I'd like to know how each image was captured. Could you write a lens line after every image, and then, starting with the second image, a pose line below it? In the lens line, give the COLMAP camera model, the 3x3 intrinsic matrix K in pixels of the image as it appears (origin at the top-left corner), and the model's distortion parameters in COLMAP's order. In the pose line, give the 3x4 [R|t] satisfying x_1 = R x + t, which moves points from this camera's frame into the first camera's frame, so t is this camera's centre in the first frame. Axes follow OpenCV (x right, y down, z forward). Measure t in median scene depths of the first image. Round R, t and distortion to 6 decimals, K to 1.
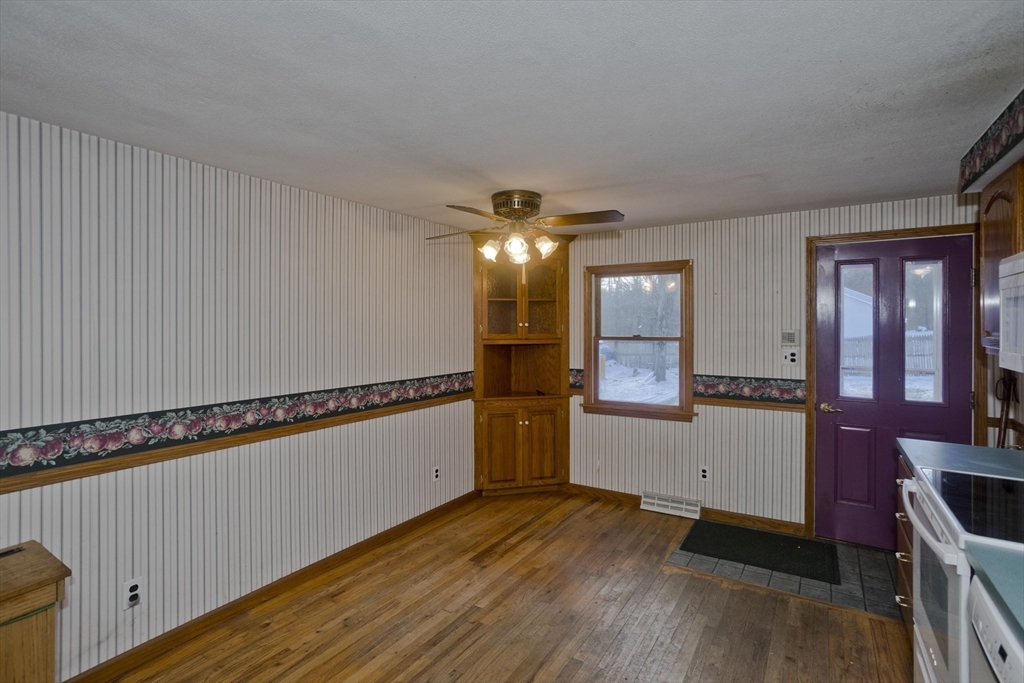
lens RADIAL K [[496.8, 0, 518.4], [0, 496.8, 326.0], [0, 0, 1]] dist [-0.055331, 0.031835]
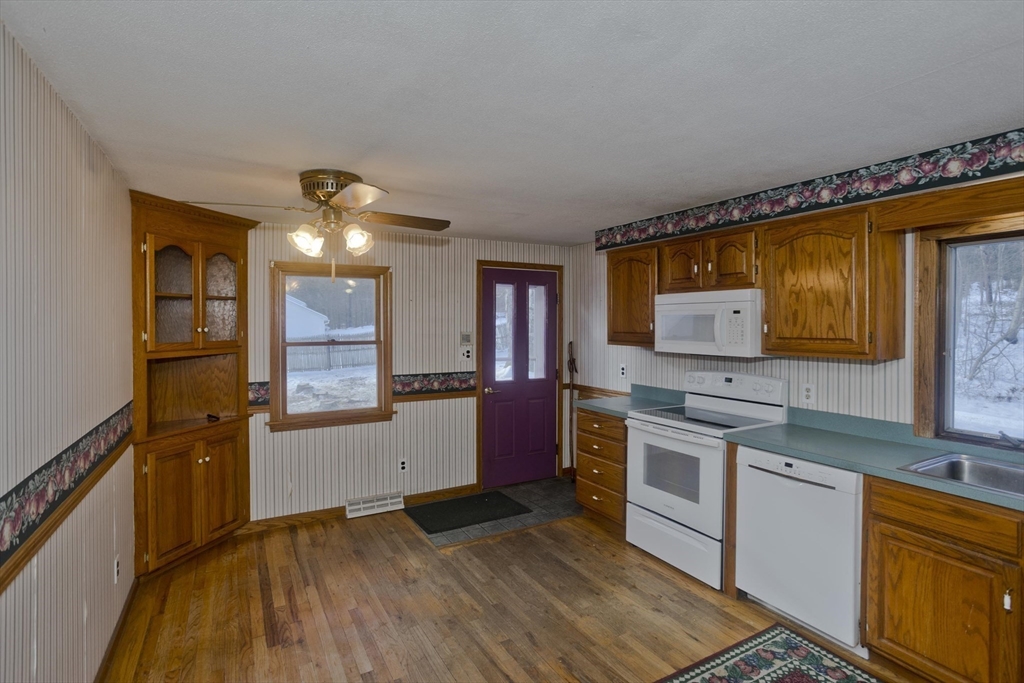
lens RADIAL K [[499.4, 0, 511.2], [0, 499.4, 328.0], [0, 0, 1]] dist [-0.053913, 0.031976]
pose [[0.476668, -0.005595, 0.879065, -0.505259], [0.001651, 0.999984, 0.005469, -0.009804], [-0.879082, -0.001156, 0.476670, 0.286020]]
